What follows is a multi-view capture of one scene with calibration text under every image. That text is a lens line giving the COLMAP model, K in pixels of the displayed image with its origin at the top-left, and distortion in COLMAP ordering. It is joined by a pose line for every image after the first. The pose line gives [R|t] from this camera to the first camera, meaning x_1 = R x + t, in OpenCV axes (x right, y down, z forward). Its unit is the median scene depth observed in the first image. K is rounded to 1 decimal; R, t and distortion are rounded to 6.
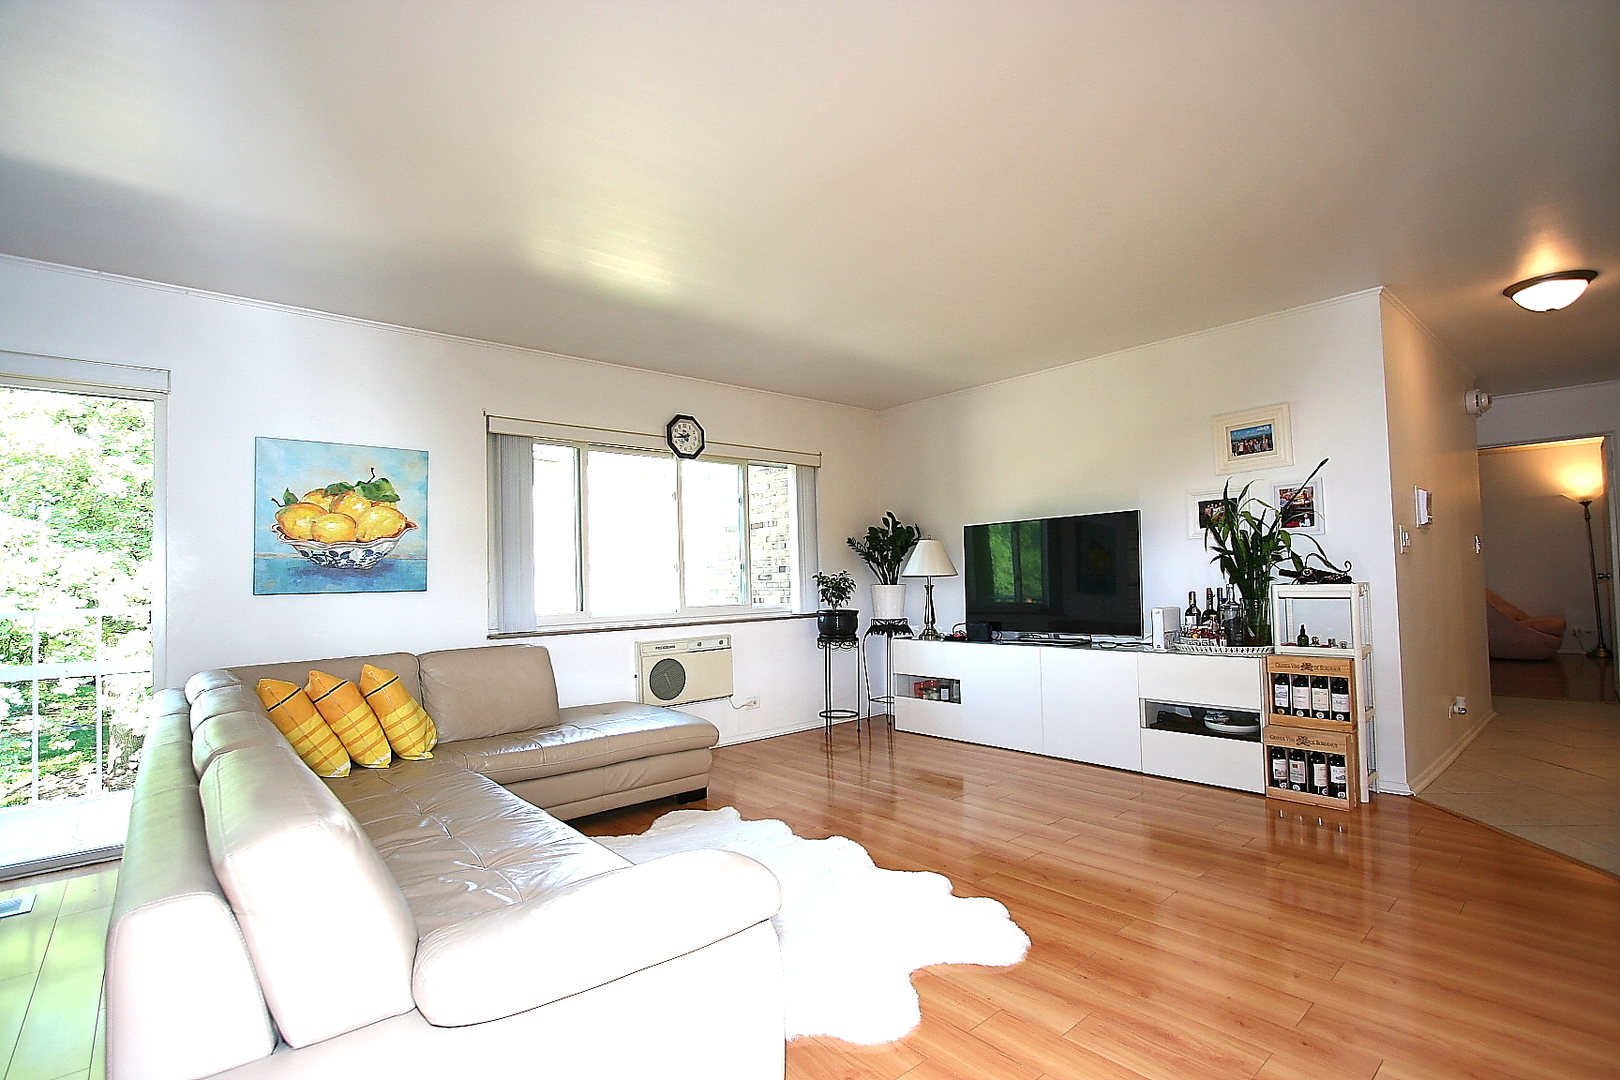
lens RADIAL K [[757.7, 0, 809.8], [0, 757.7, 541.8], [0, 0, 1]] dist [-0.003420, -0.000136]
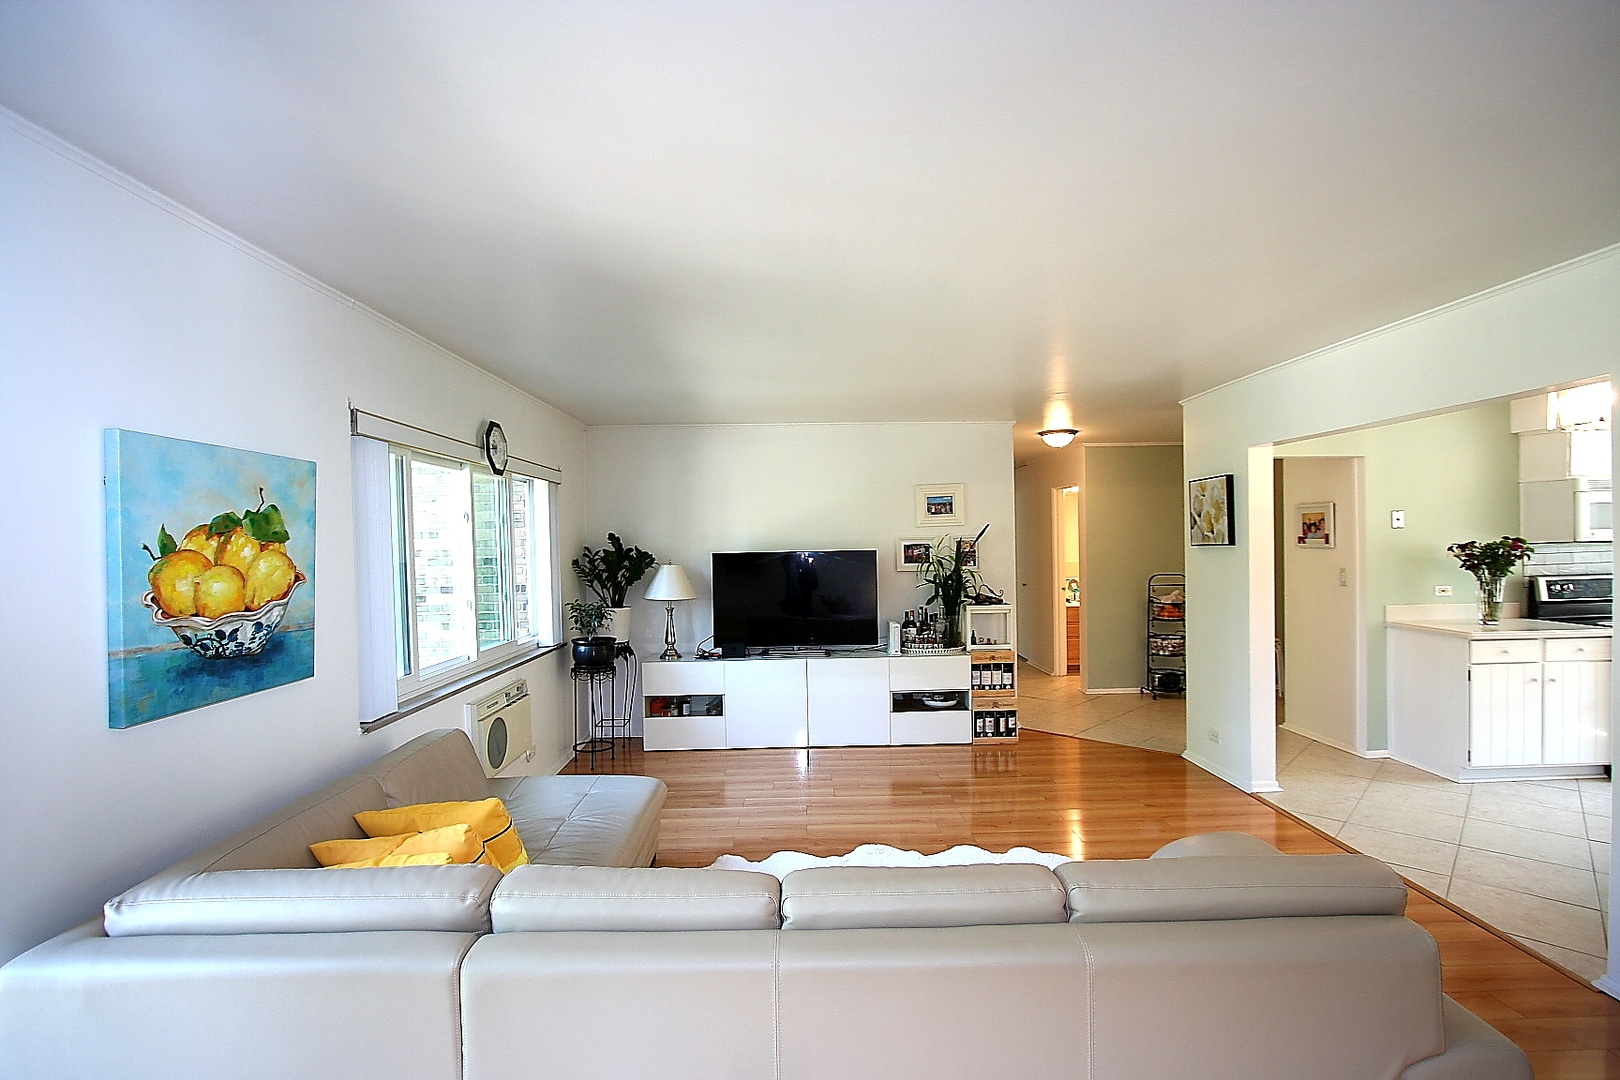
lens RADIAL K [[757.7, 0, 822.2], [0, 757.7, 551.3], [0, 0, 1]] dist [-0.003420, -0.000136]
pose [[0.639054, 0.006539, 0.769134, -0.752409], [-0.038398, 0.998988, 0.023410, -0.077606], [-0.768203, -0.044493, 0.638659, 0.257087]]
